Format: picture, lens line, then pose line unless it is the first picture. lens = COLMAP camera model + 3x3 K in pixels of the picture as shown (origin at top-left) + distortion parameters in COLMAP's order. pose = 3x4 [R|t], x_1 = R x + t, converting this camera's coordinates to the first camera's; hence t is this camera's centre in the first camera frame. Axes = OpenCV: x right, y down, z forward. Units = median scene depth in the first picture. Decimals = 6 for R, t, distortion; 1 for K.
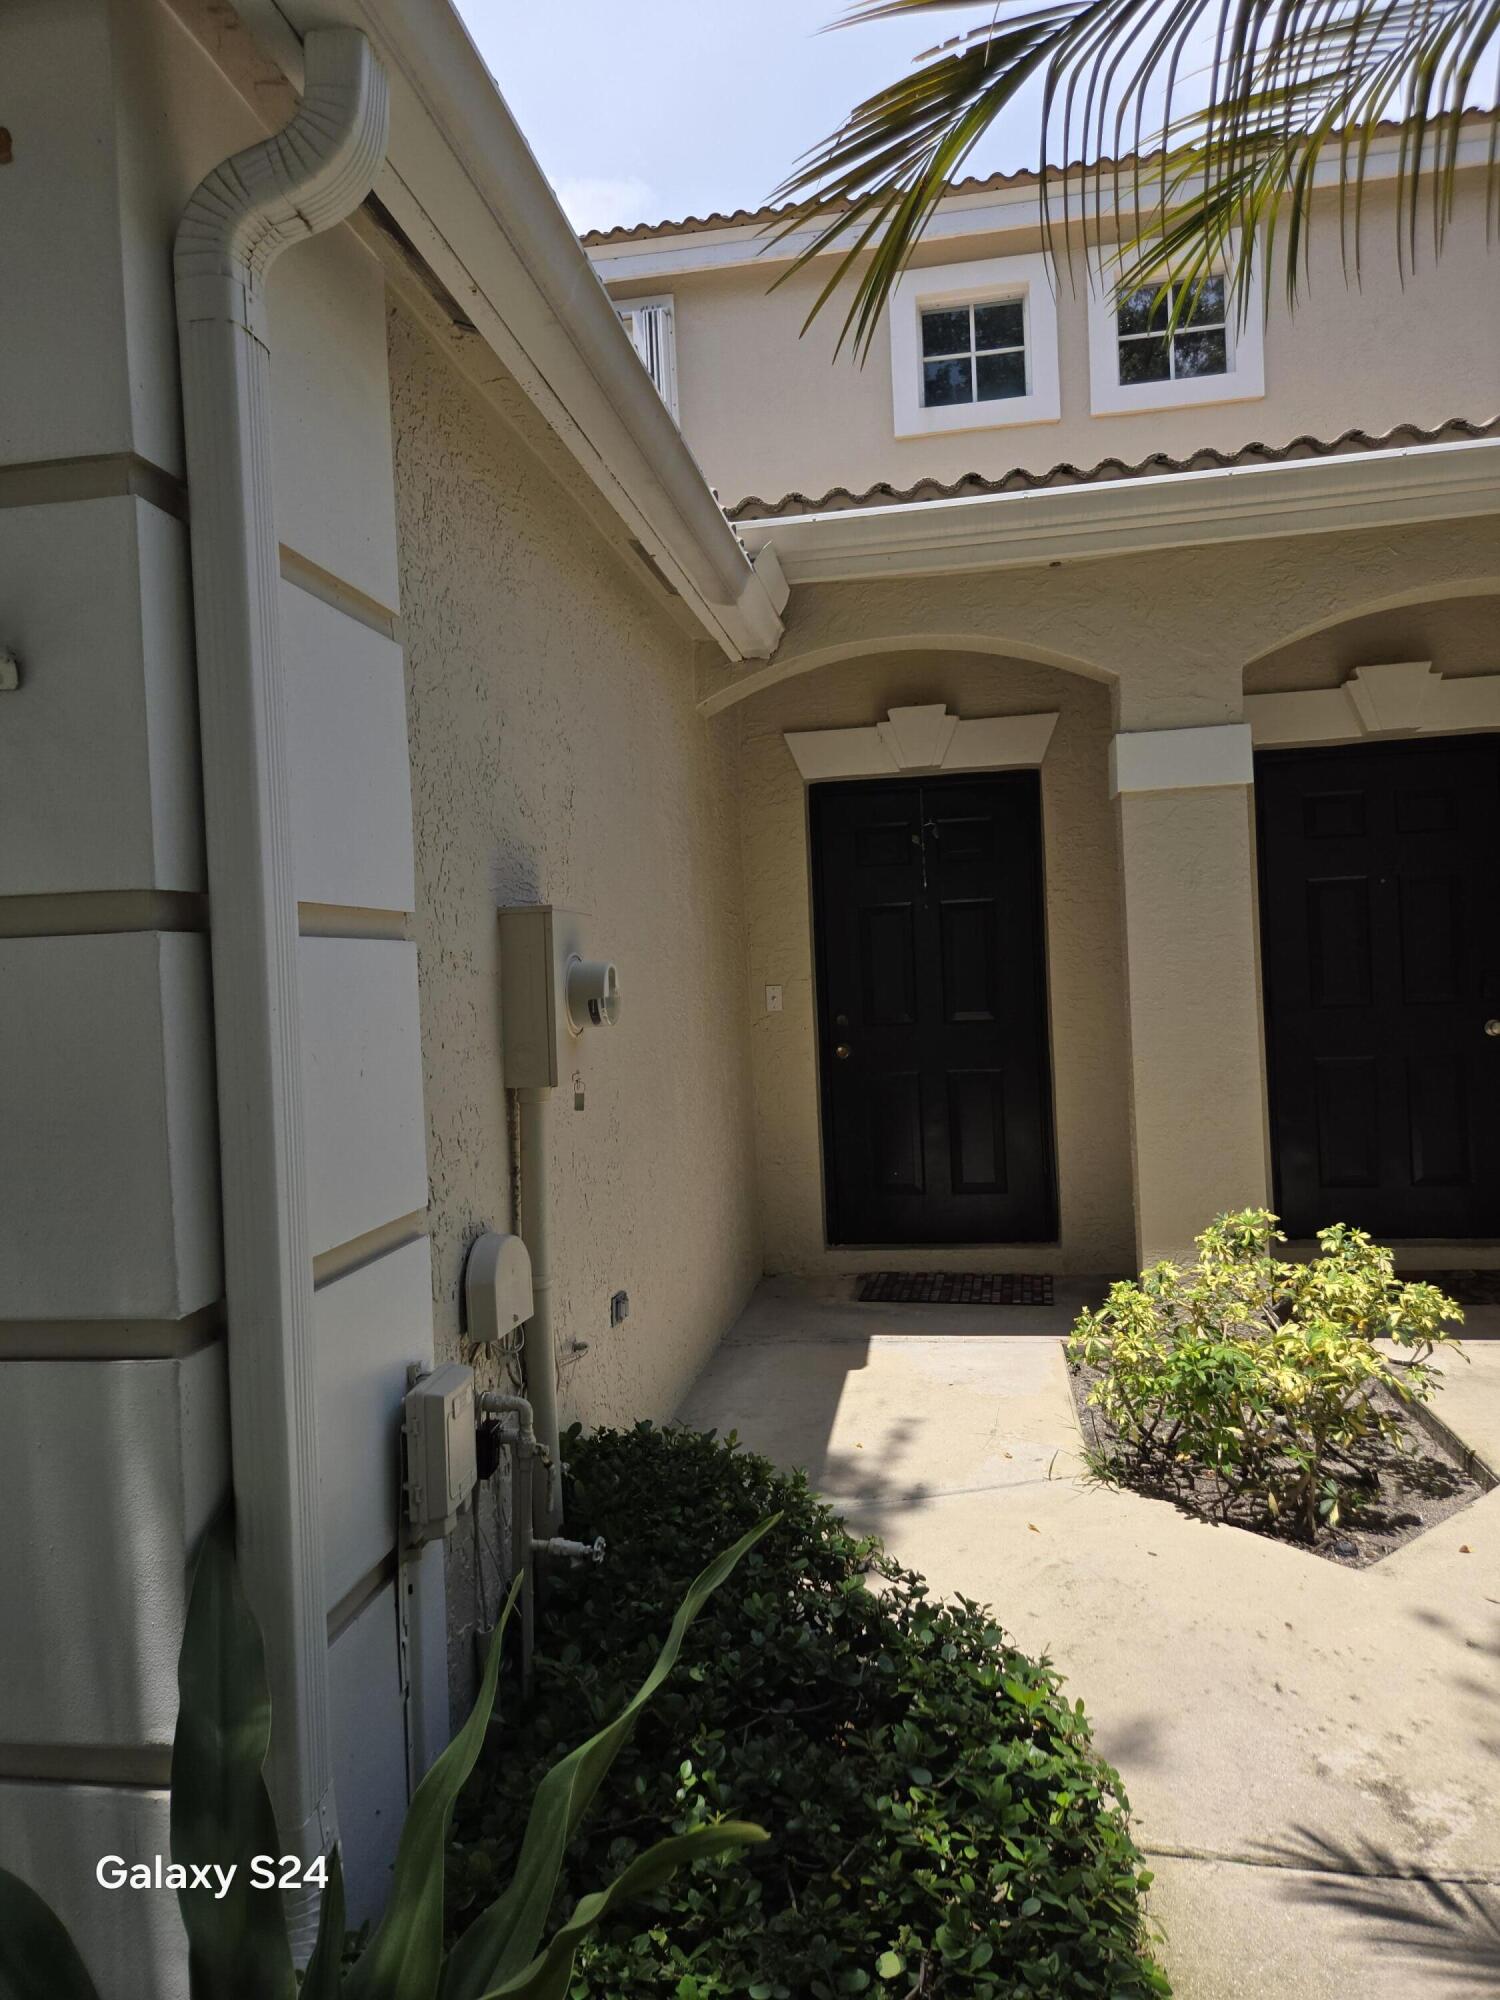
lens RADIAL K [[1343.7, 0, 747.5], [0, 1343.7, 987.8], [0, 0, 1]] dist [0.029152, -0.001287]
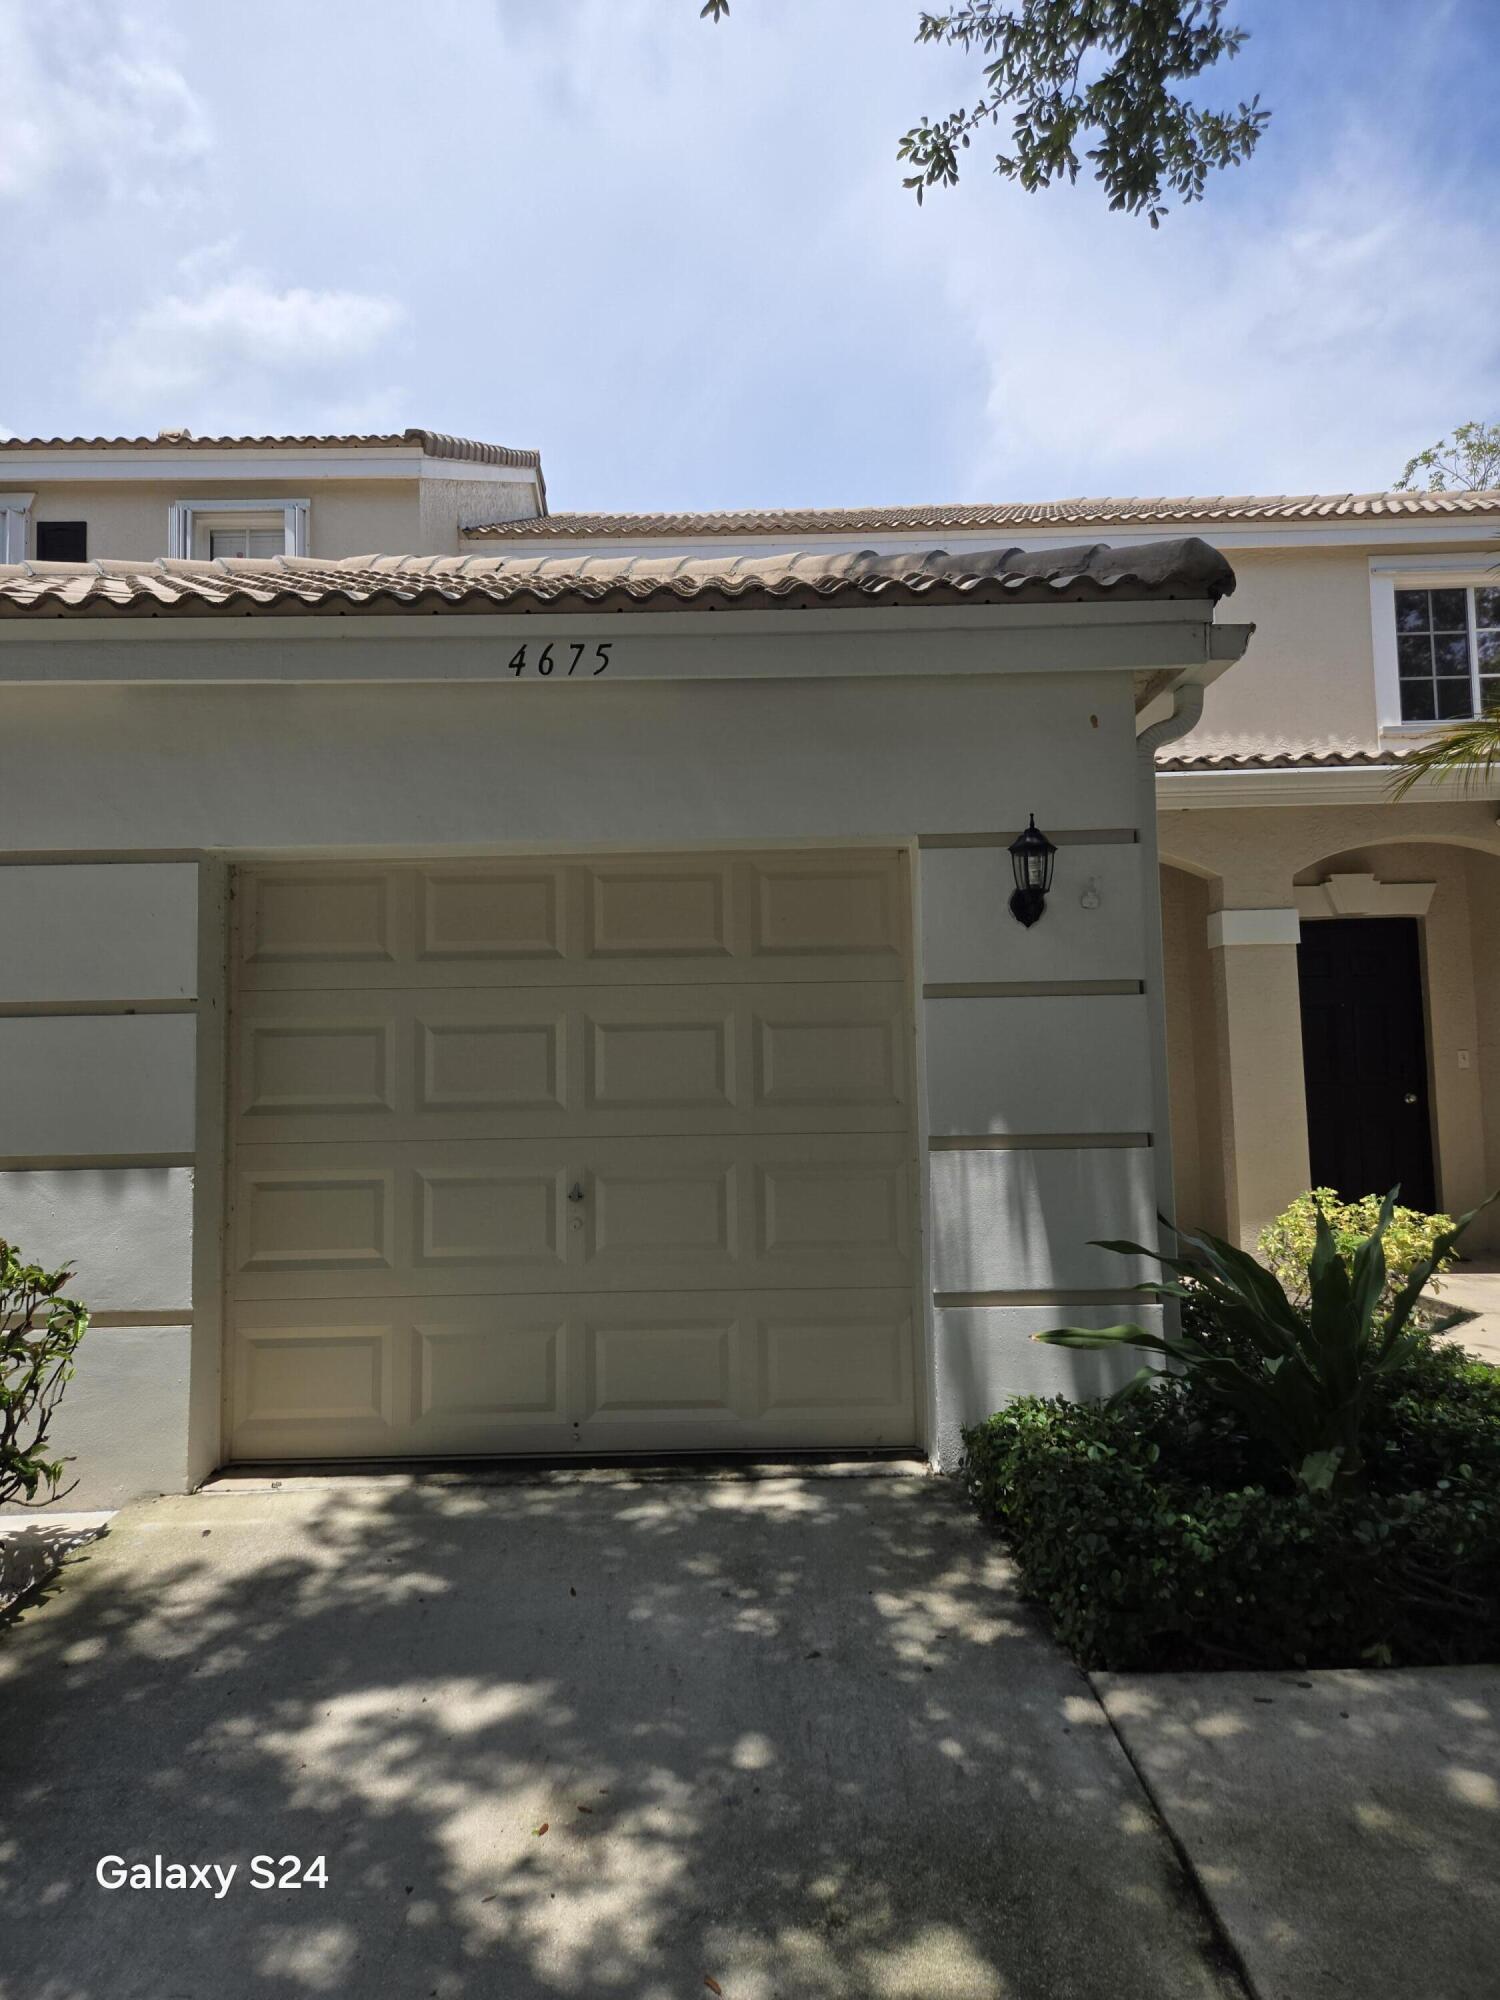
lens RADIAL K [[1343.7, 0, 747.5], [0, 1343.7, 987.8], [0, 0, 1]] dist [0.029152, -0.001287]
pose [[0.986172, 0.029372, 0.163104, -0.591132], [-0.014466, 0.995669, -0.091832, 0.073704], [-0.165095, 0.088203, 0.982326, -0.559204]]
